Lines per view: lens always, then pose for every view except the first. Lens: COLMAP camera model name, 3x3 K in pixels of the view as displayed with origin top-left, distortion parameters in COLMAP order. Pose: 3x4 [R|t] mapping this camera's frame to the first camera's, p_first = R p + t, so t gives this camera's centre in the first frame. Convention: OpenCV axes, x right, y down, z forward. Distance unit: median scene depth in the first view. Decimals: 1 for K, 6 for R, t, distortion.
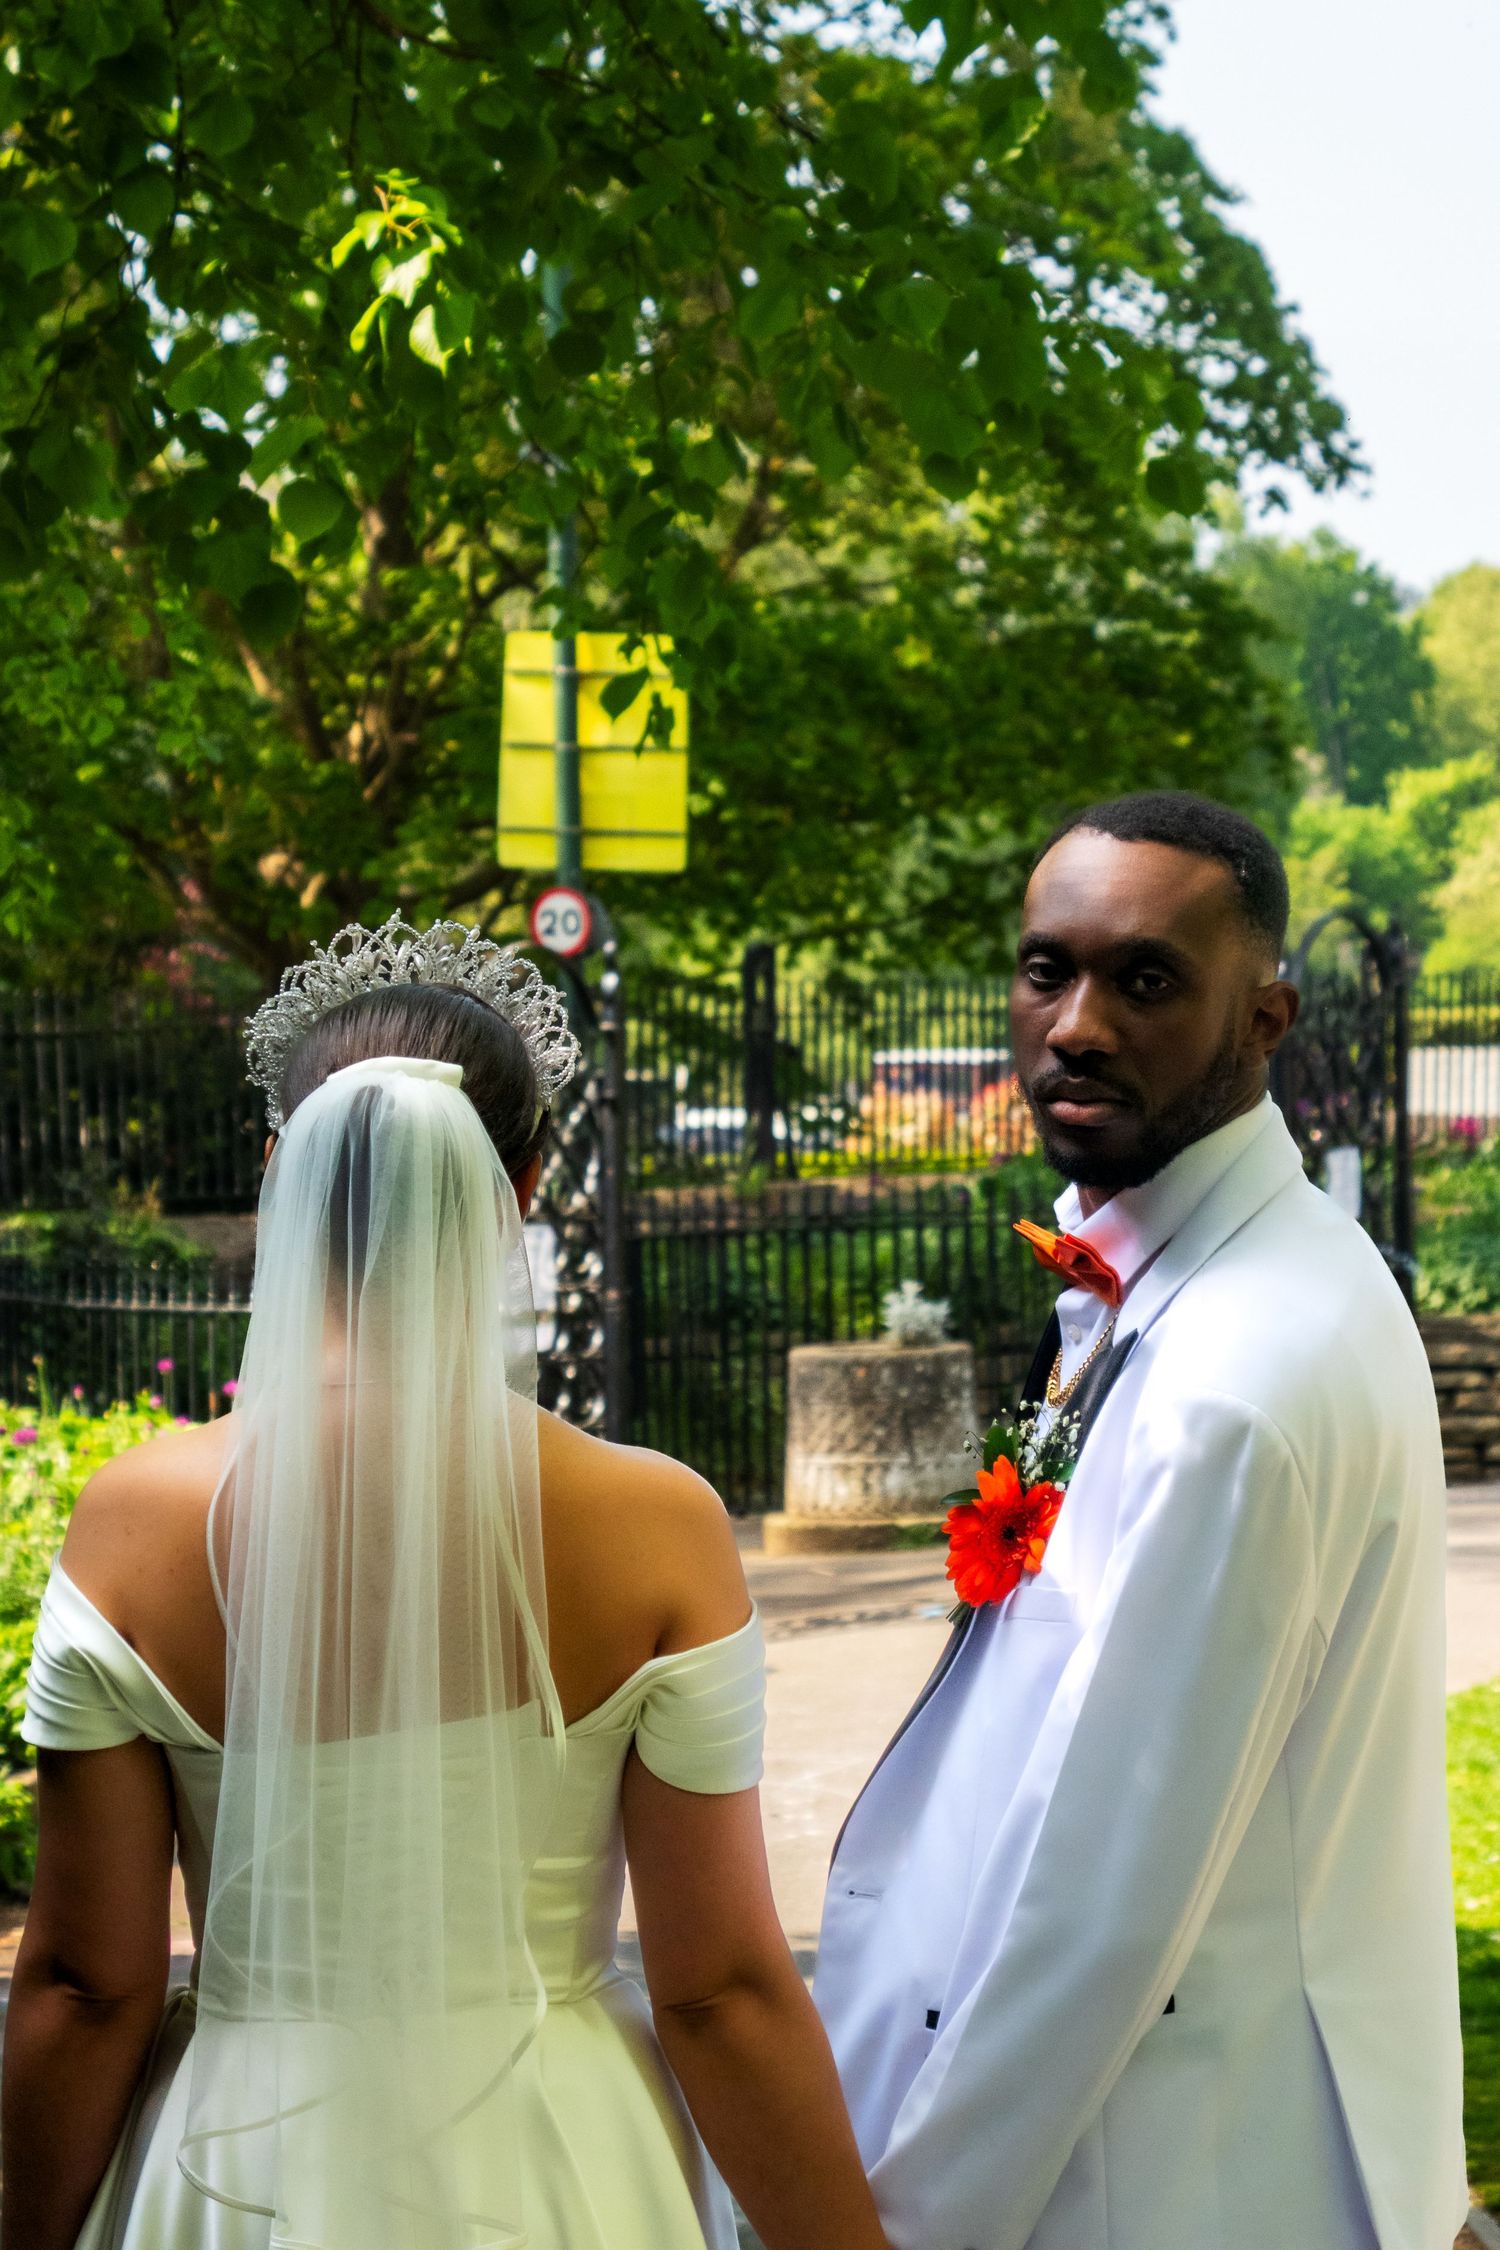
lens RADIAL K [[8853.1, 0, 750.0], [0, 8853.1, 1125.0], [0, 0, 1]] dist [-0.312260, -2.668602]
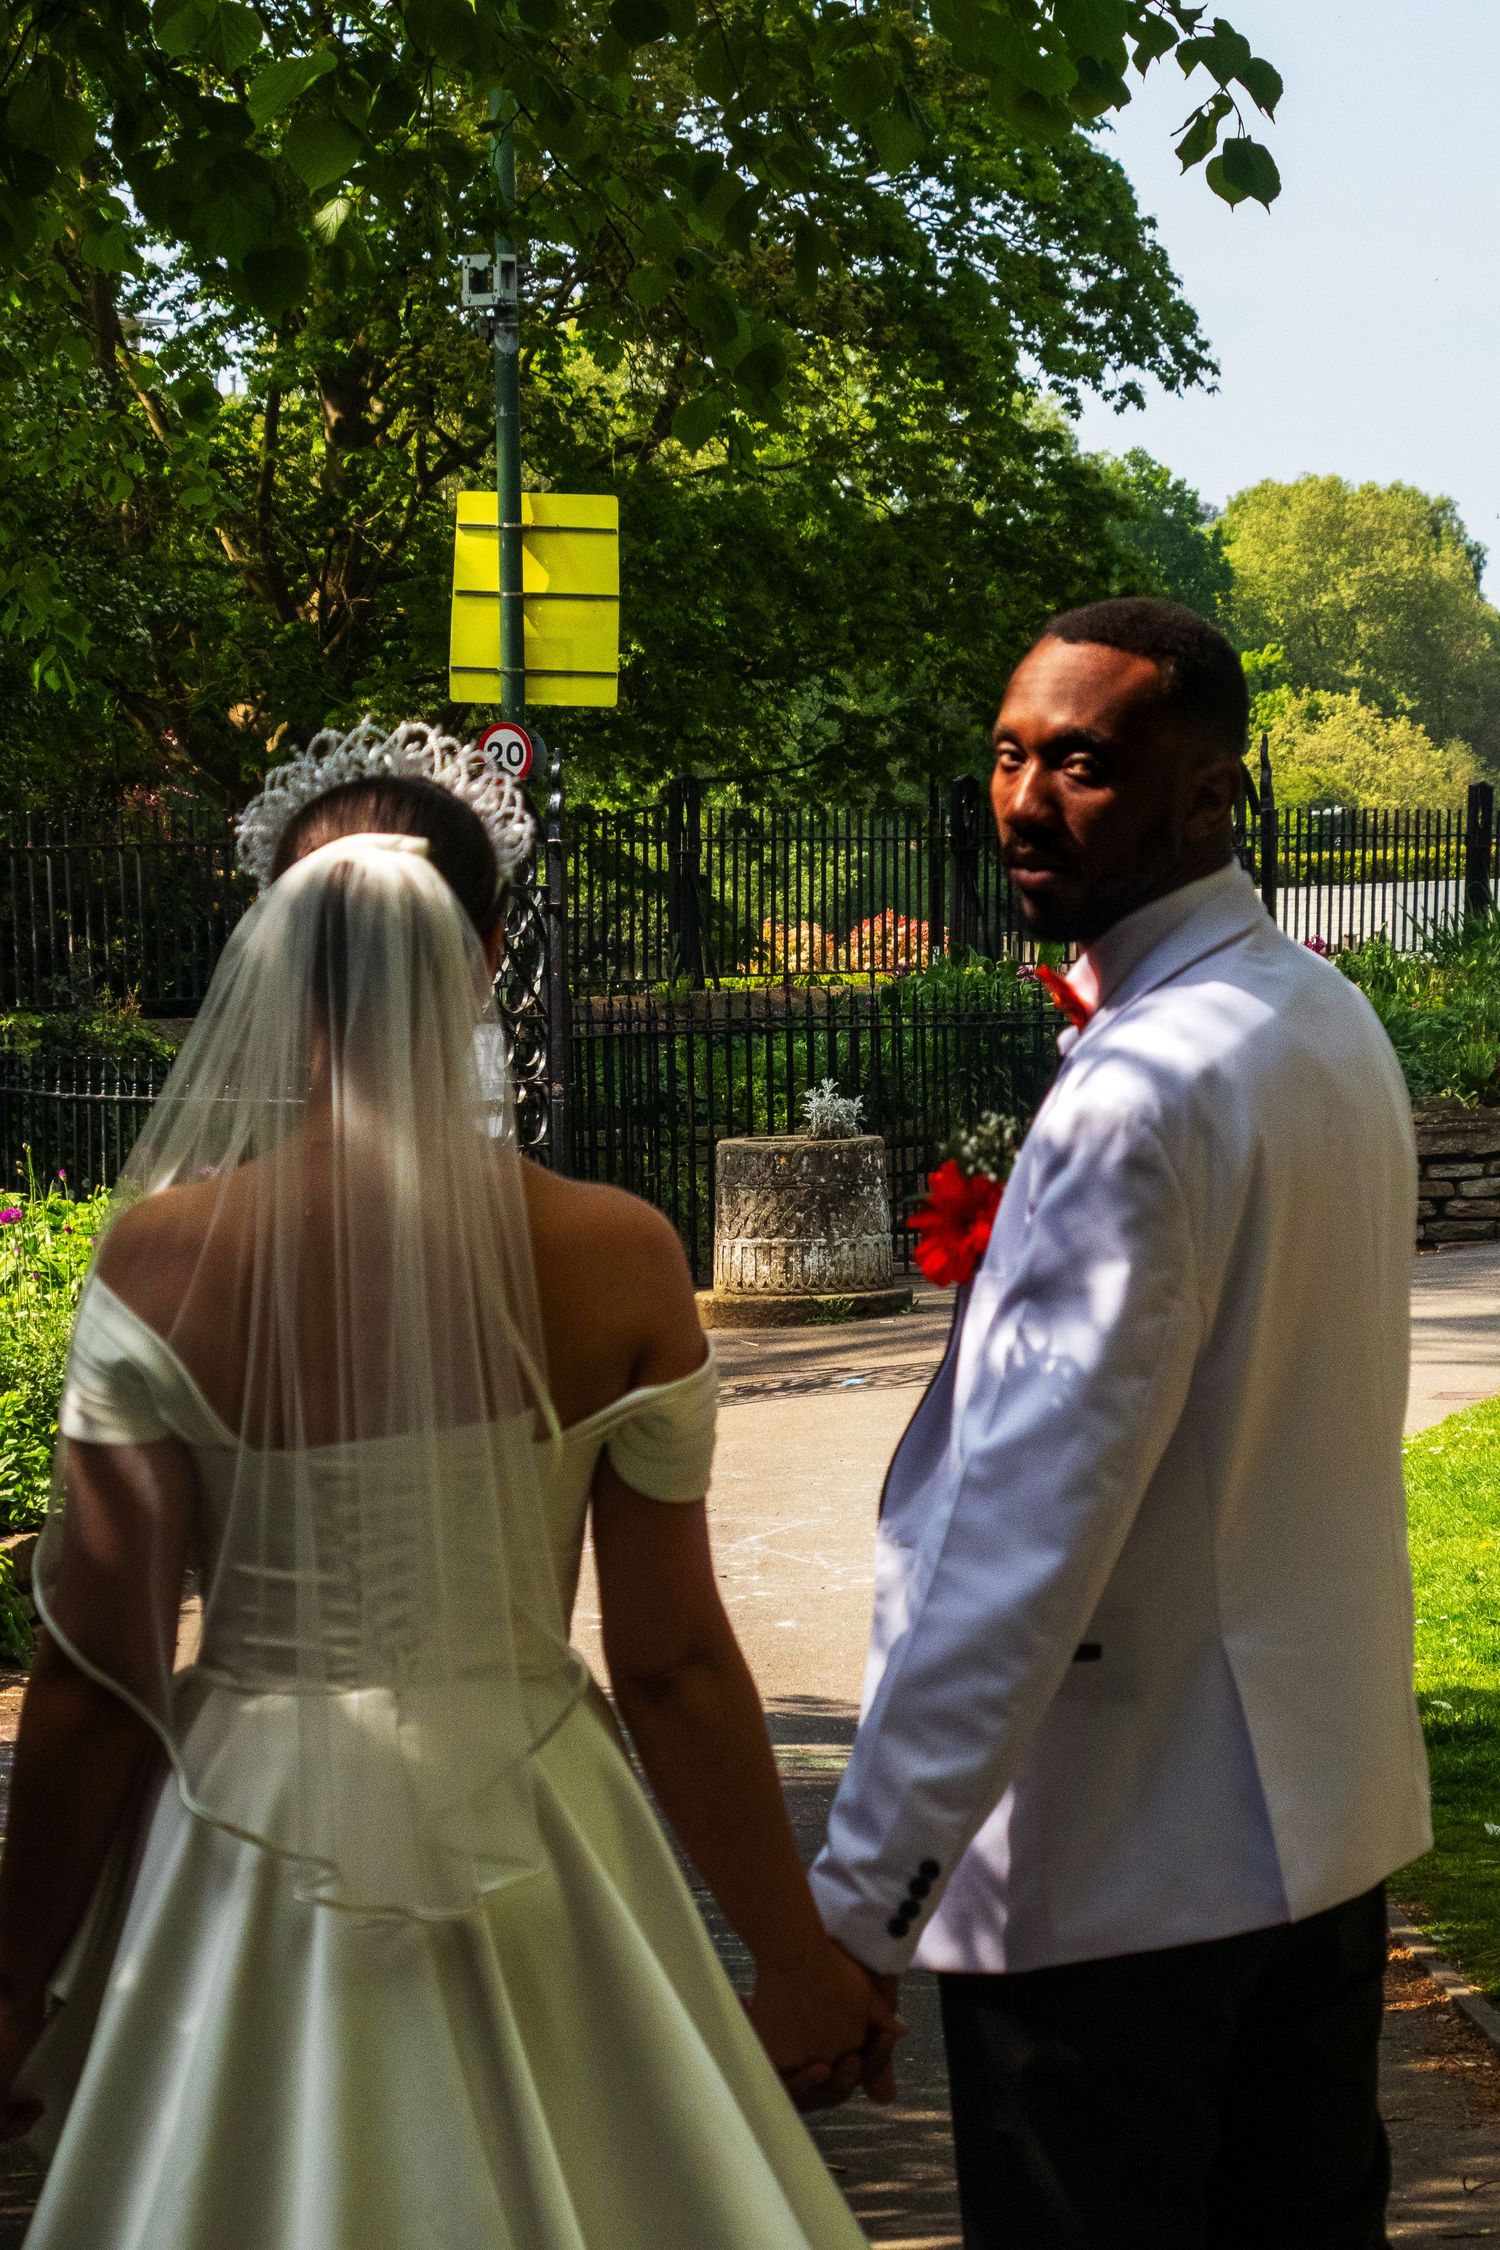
lens RADIAL K [[7138.6, 0, 750.0], [0, 7138.6, 1125.0], [0, 0, 1]] dist [-0.105672, -0.769514]
pose [[0.999818, 0.004004, 0.018634, -0.007240], [-0.004386, 0.999781, 0.020479, 0.004976], [-0.018548, -0.020557, 0.999617, 0.109264]]
